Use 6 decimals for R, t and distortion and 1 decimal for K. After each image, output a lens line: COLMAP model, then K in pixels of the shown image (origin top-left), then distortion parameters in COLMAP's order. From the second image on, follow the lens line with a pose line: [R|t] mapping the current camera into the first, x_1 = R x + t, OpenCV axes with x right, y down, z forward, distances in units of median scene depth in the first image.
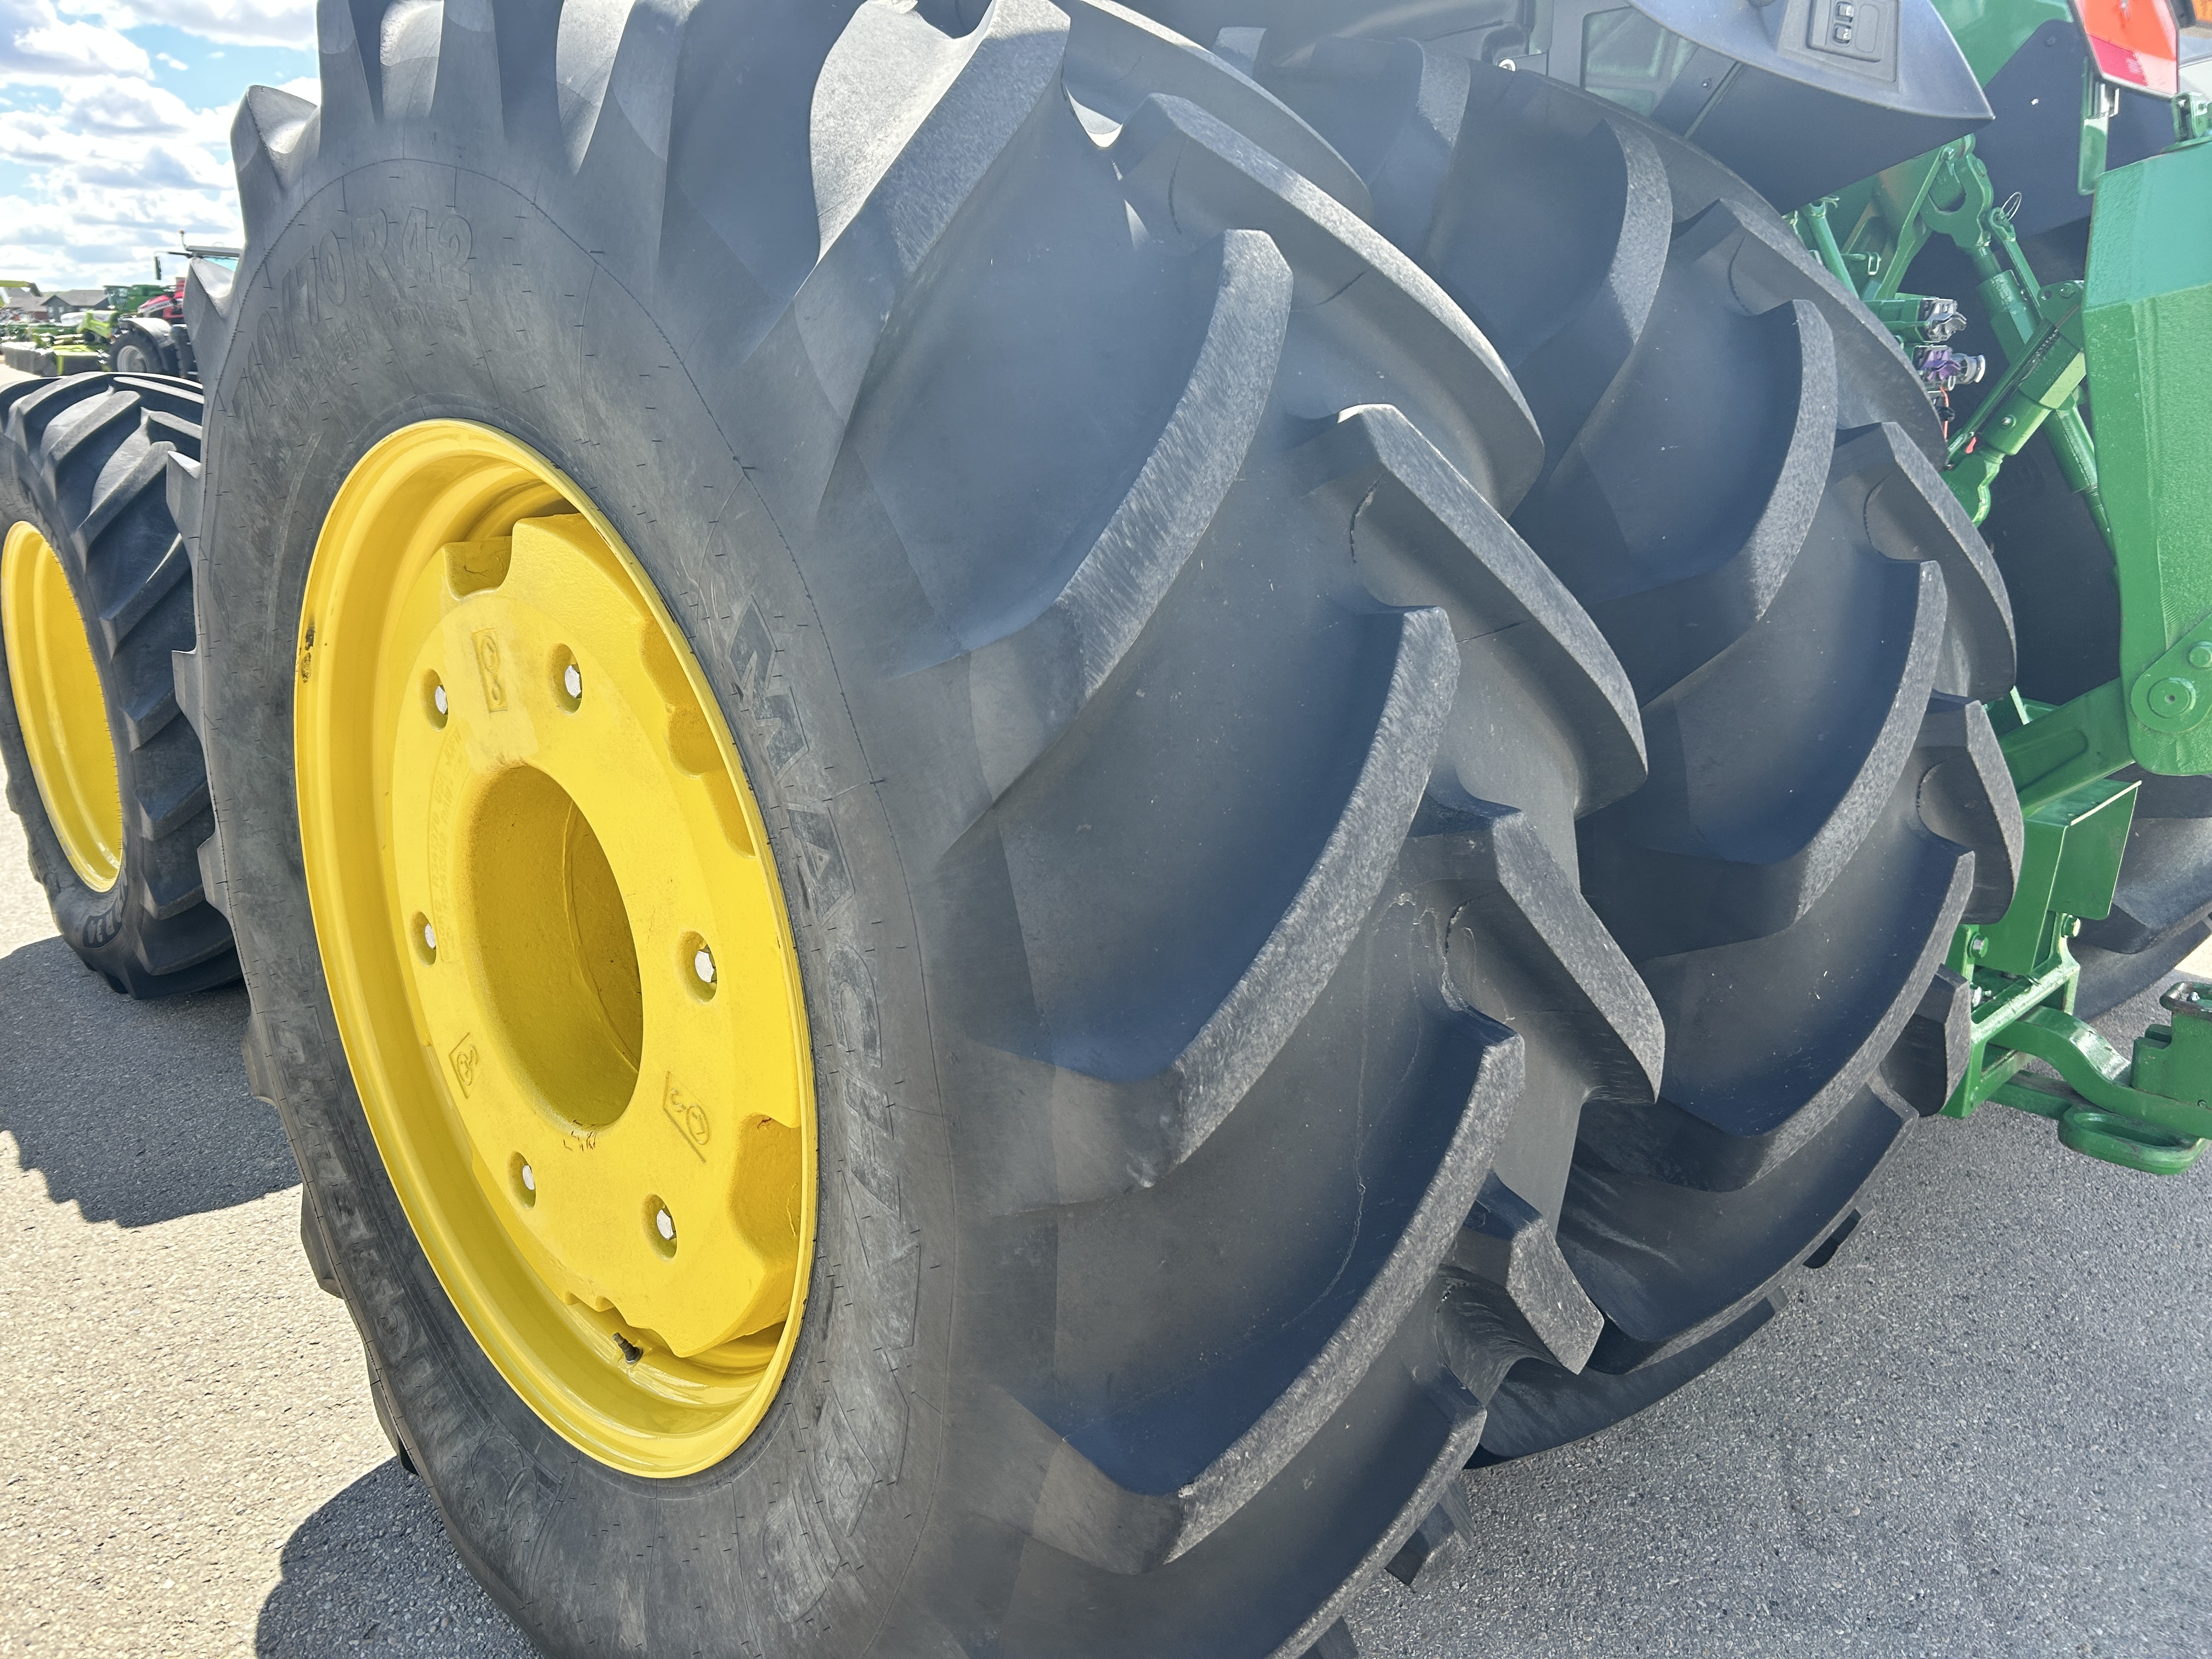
lens RADIAL K [[1668.5, 0, 1090.0], [0, 1668.5, 834.2], [0, 0, 1]] dist [0.046003, -0.042858]
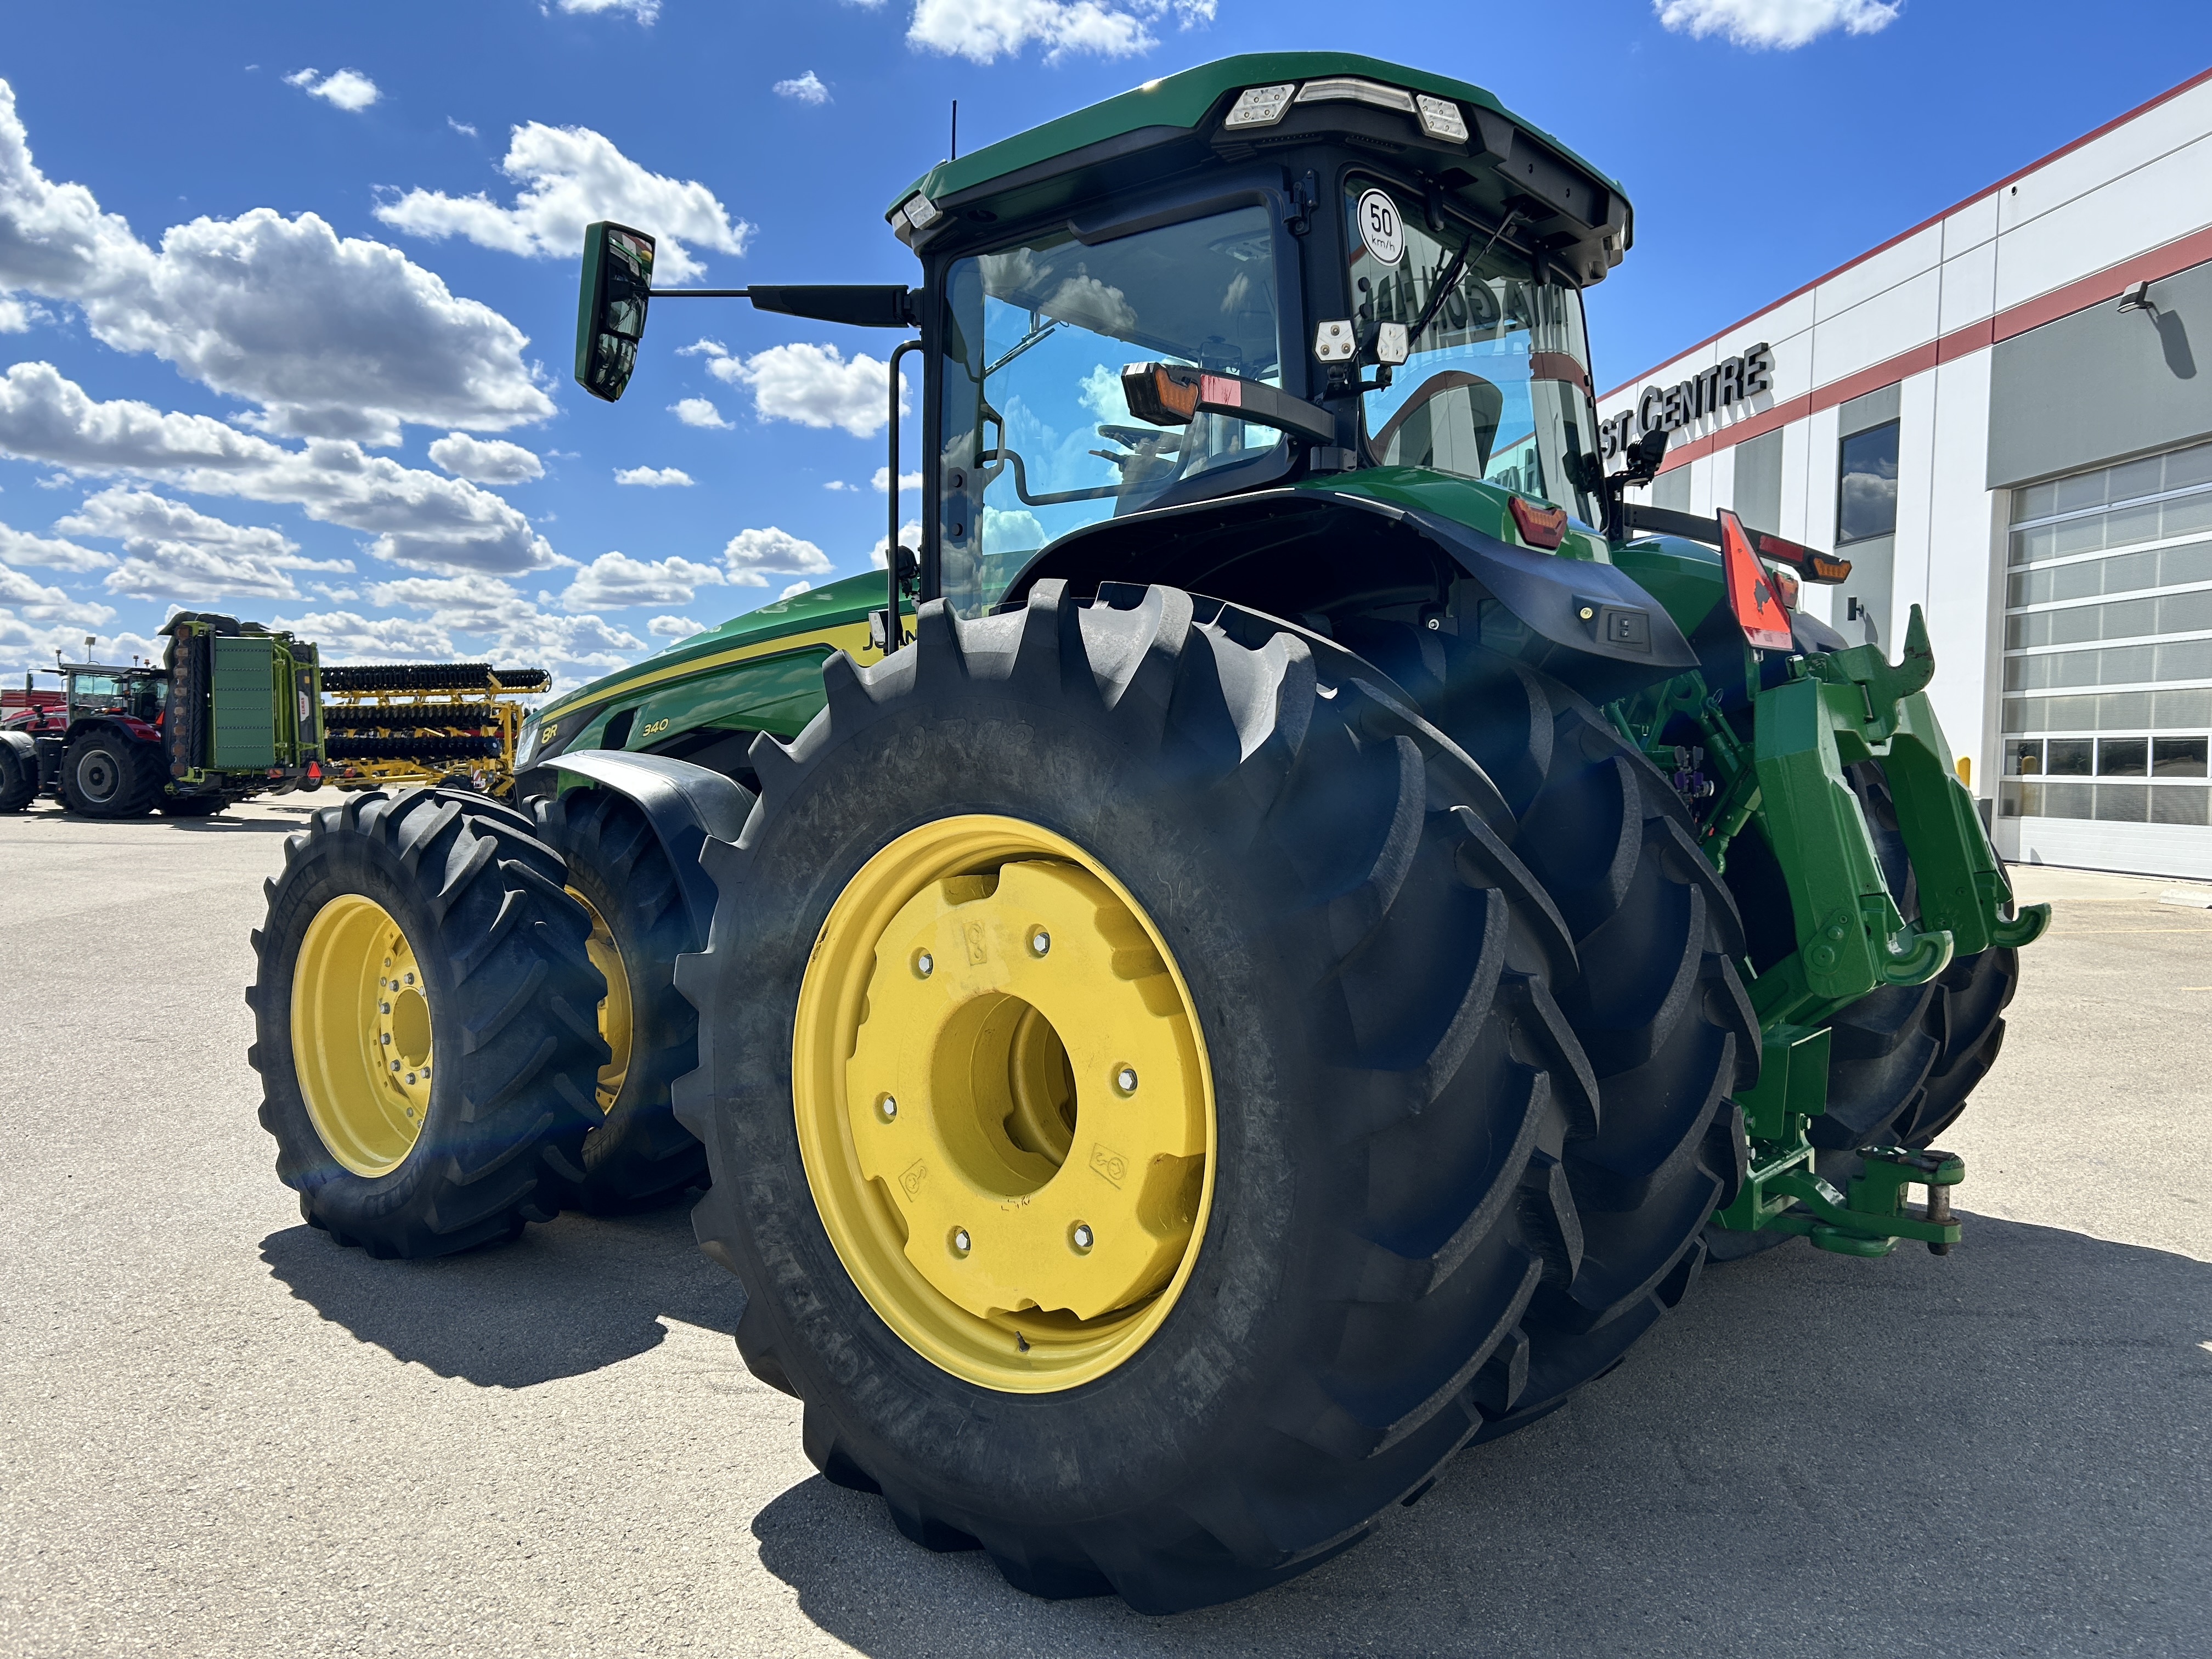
lens RADIAL K [[1668.5, 0, 1117.8], [0, 1668.5, 830.6], [0, 0, 1]] dist [0.046003, -0.042858]
pose [[0.992366, -0.001854, 0.123312, -0.410376], [0.031030, 0.971474, -0.235108, 0.216146], [-0.119358, 0.237140, 0.964115, -0.820908]]
